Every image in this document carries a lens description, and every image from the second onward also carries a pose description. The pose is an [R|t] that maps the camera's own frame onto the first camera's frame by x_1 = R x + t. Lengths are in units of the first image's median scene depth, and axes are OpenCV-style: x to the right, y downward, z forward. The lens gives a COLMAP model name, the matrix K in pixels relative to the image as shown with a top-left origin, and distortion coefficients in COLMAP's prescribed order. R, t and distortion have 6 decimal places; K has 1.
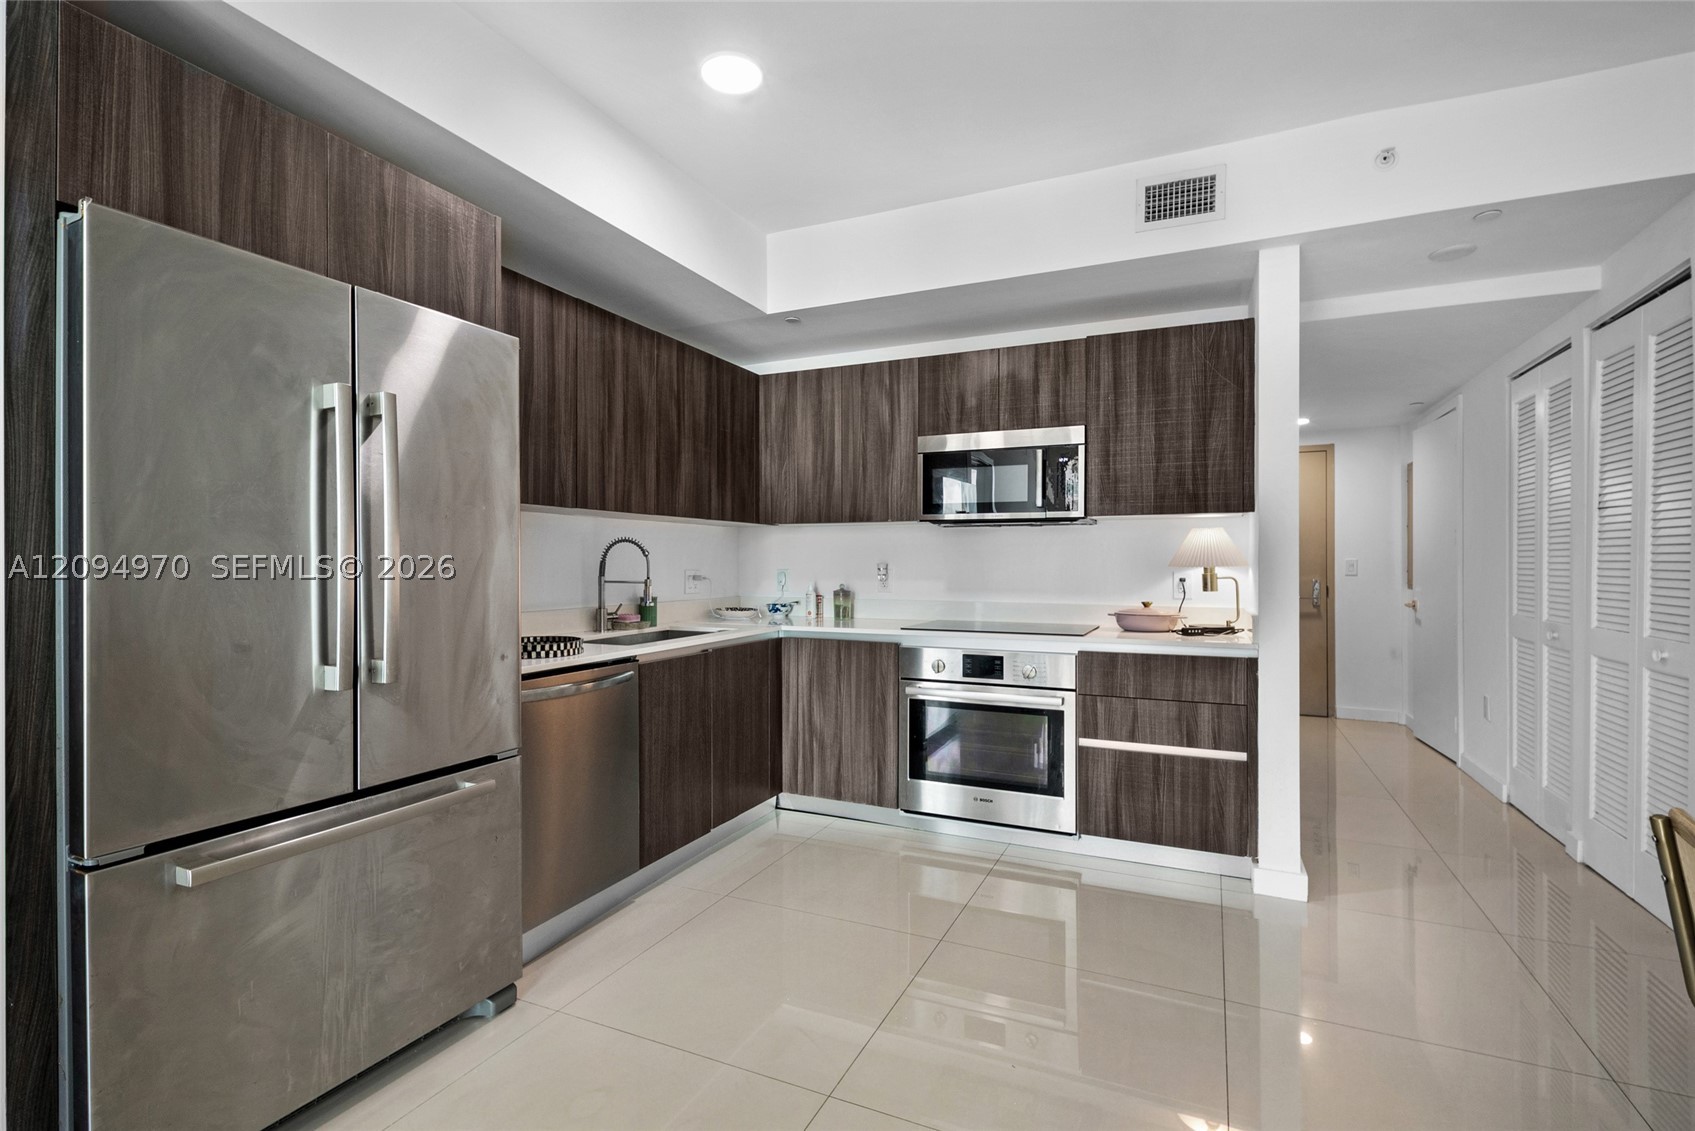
lens RADIAL K [[806.5, 0, 813.1], [0, 806.5, 561.3], [0, 0, 1]] dist [0.006487, -0.000086]
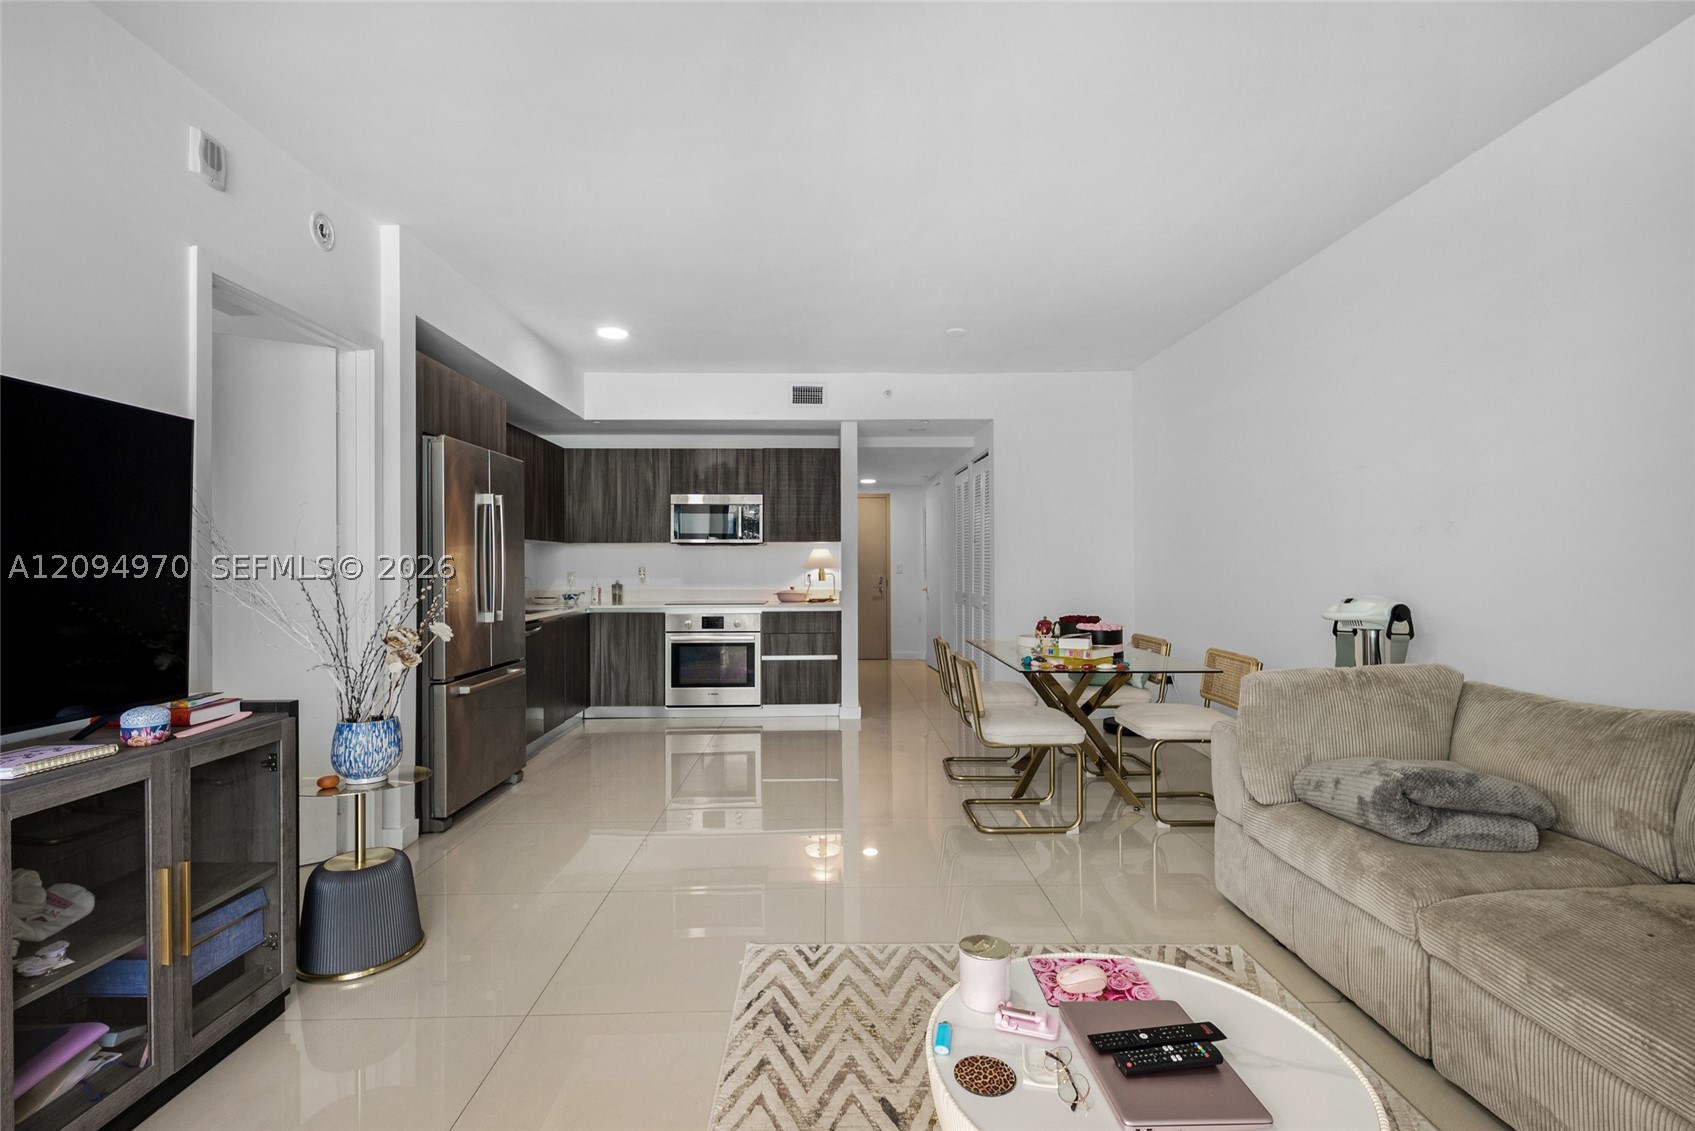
lens RADIAL K [[806.5, 0, 813.1], [0, 806.5, 561.3], [0, 0, 1]] dist [0.006487, -0.000086]
pose [[0.904229, -0.002006, 0.427043, -0.377678], [0.003193, 0.999993, -0.002062, -0.006879], [-0.427036, 0.003228, 0.904229, -0.790517]]
